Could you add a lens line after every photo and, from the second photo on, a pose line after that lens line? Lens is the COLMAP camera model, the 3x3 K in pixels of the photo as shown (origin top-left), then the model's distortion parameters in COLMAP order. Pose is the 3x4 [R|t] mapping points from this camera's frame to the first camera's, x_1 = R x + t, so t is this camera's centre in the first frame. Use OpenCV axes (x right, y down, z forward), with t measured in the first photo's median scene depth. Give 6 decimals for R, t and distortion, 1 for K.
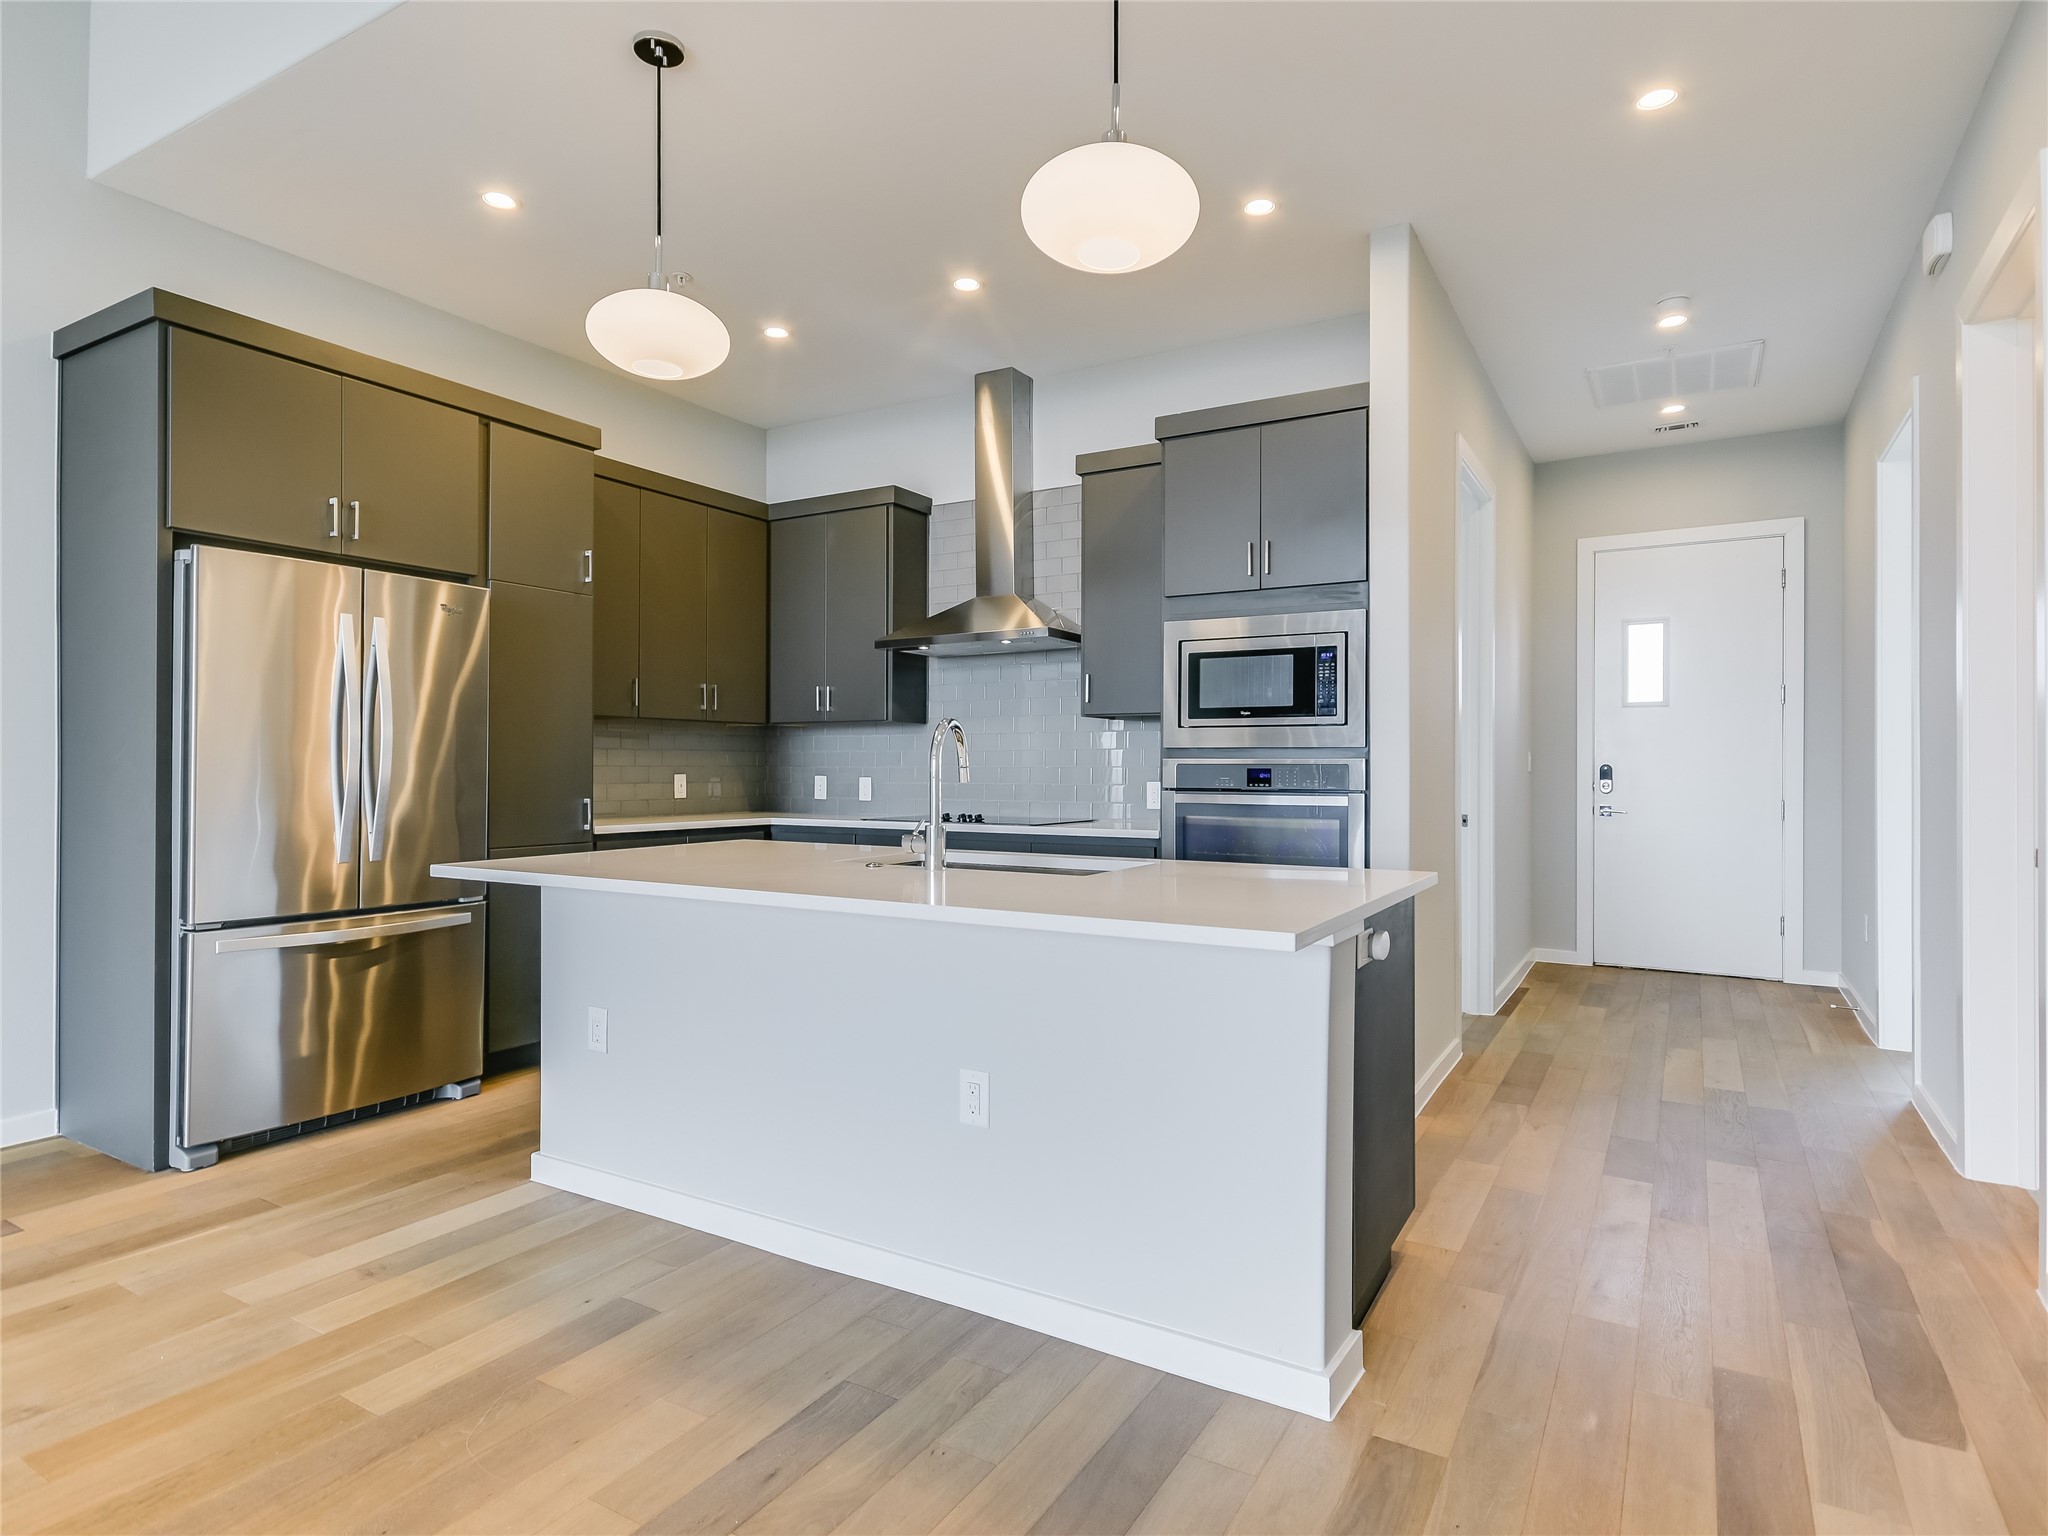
lens RADIAL K [[1116.9, 0, 1023.6], [0, 1116.9, 762.4], [0, 0, 1]] dist [0.000736, 0.000090]
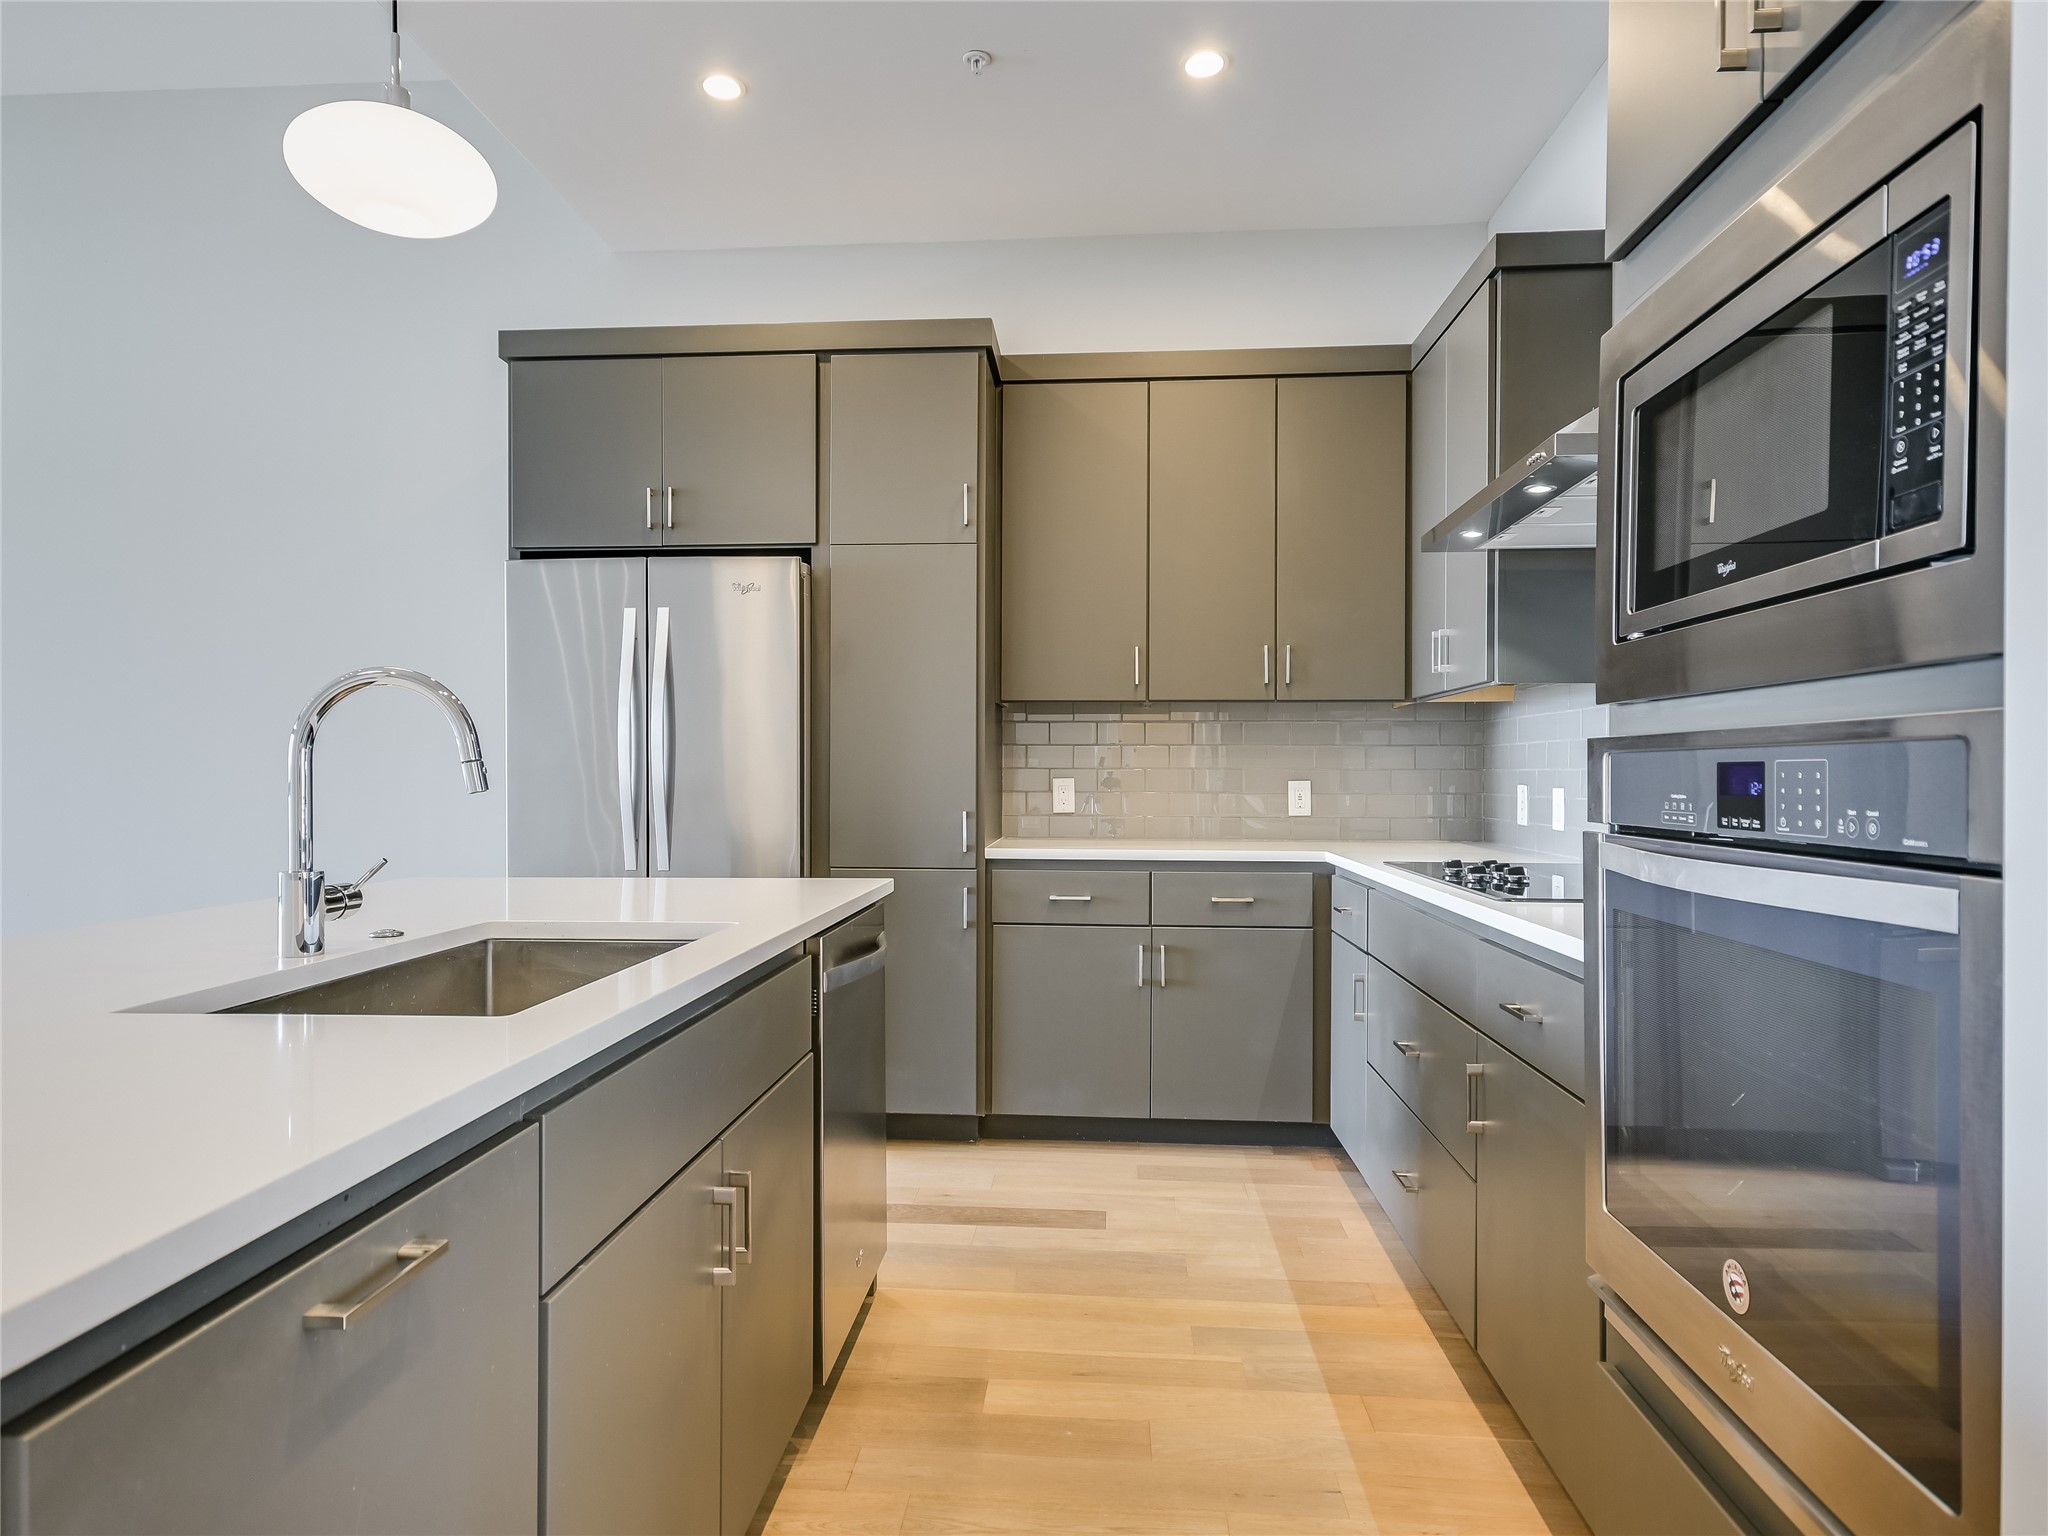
lens RADIAL K [[1238.3, 0, 1015.5], [0, 1238.3, 775.5], [0, 0, 1]] dist [0.000367, -0.000260]
pose [[0.434203, 0.000391, -0.900815, 0.411413], [0.001920, 0.999997, 0.001359, 0.008138], [0.900813, -0.002319, 0.434201, 0.716035]]
